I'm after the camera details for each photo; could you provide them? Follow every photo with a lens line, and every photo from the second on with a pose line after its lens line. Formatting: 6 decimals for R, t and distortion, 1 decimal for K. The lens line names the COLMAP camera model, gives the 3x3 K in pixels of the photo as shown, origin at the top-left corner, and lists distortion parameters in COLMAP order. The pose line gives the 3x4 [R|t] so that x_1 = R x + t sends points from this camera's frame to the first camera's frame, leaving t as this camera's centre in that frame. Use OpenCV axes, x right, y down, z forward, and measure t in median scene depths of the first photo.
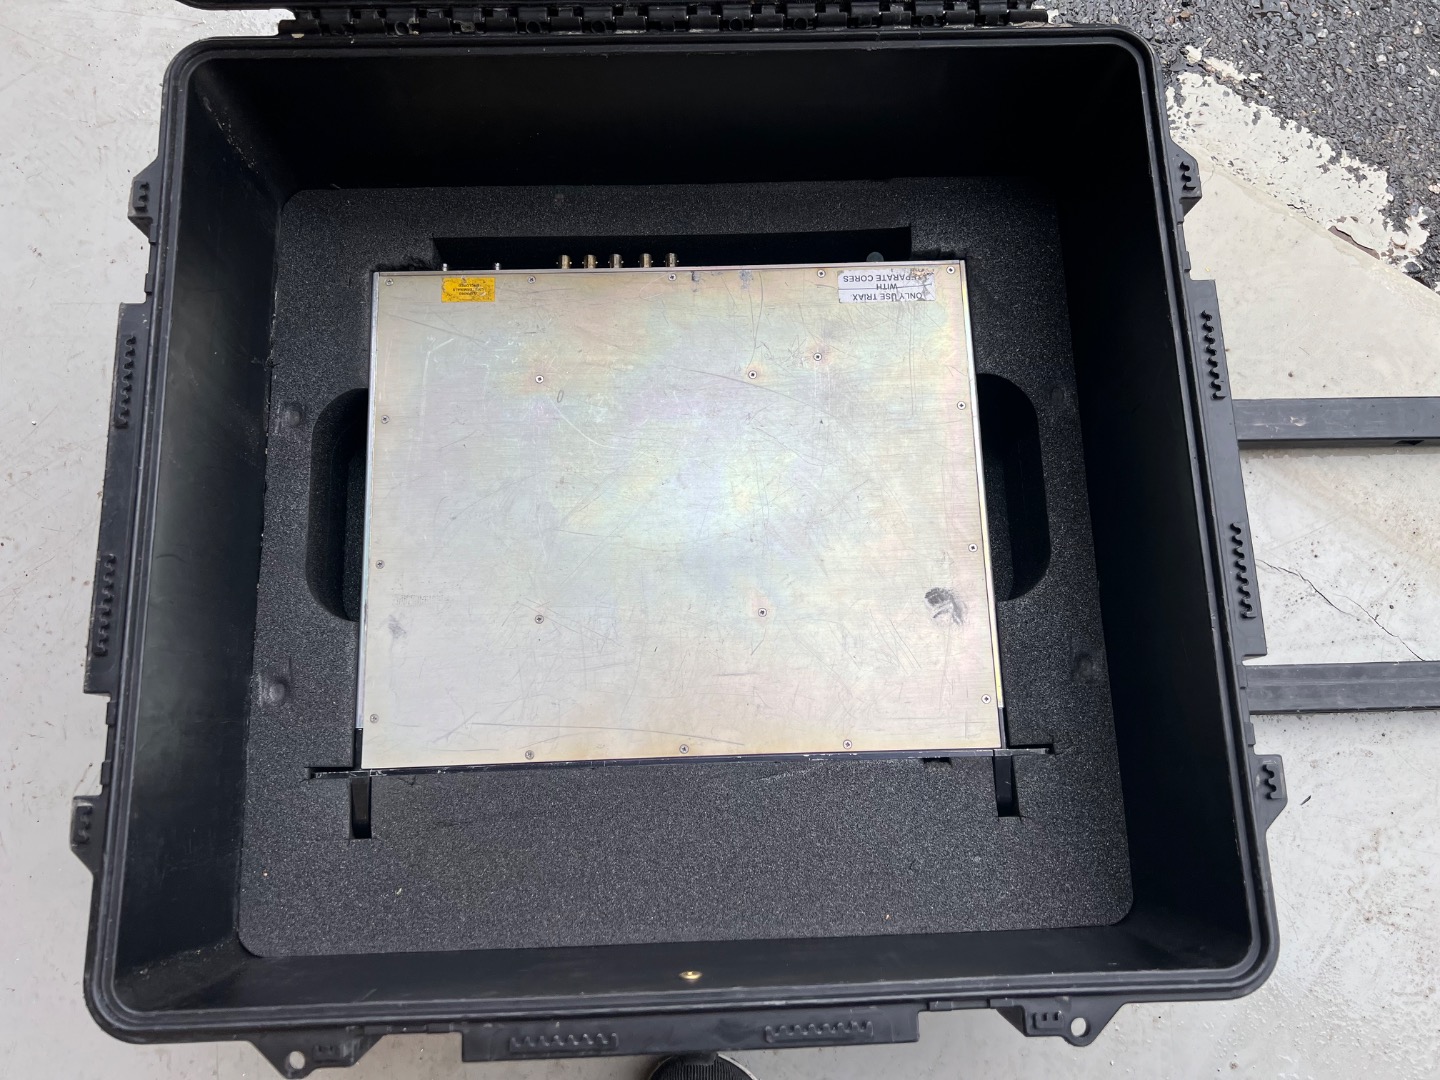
lens RADIAL K [[1109.0, 0, 717.9], [0, 1109.0, 539.9], [0, 0, 1]] dist [0.044122, -0.060115]
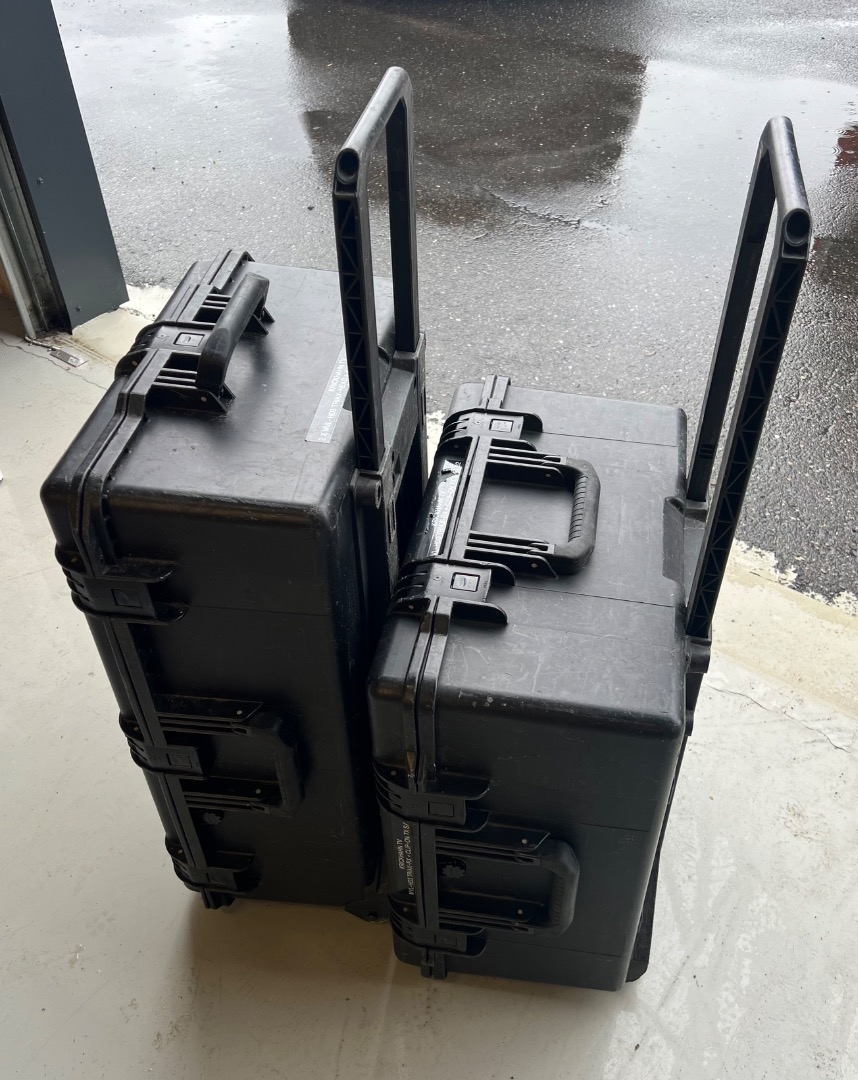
lens RADIAL K [[1045.1, 0, 420.5], [0, 1045.1, 545.0], [0, 0, 1]] dist [0.024400, 0.000000]
pose [[0.998292, -0.010525, -0.057470, 0.031248], [-0.024301, 0.819719, -0.572249, 0.987223], [0.053133, 0.572668, 0.818063, -0.839861]]
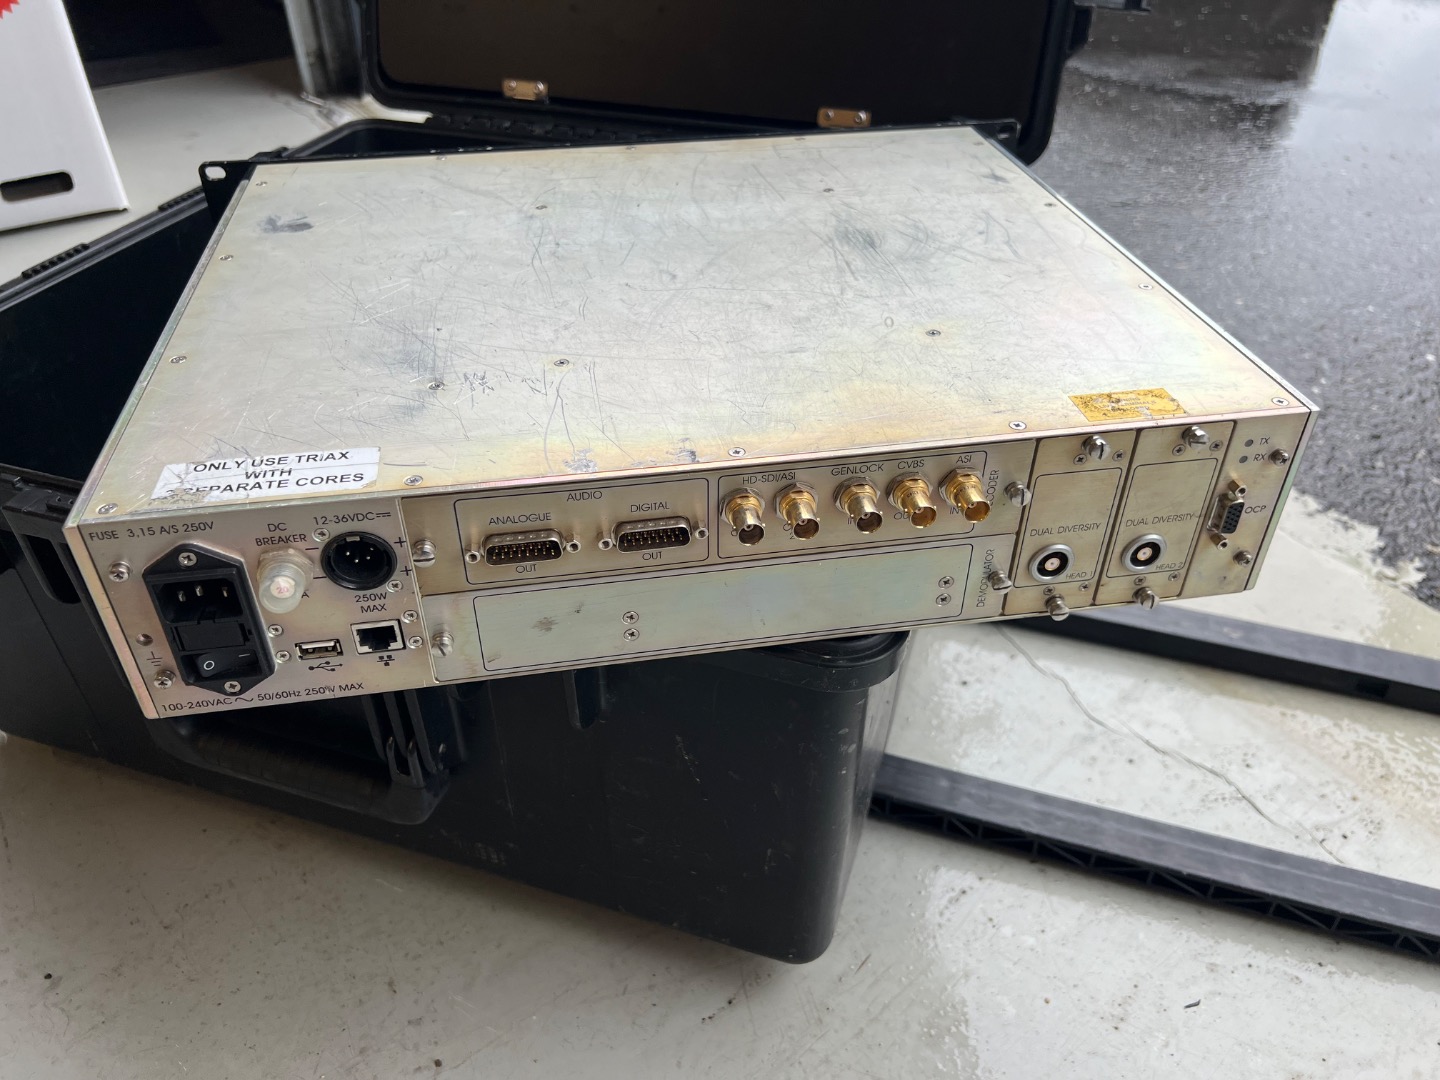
lens RADIAL K [[1109.0, 0, 724.9], [0, 1109.0, 534.7], [0, 0, 1]] dist [0.044122, -0.060115]
pose [[0.936971, 0.186209, -0.295653, 0.406280], [-0.335379, 0.716638, -0.611516, 0.559127], [0.098007, 0.672129, 0.733919, 0.251373]]
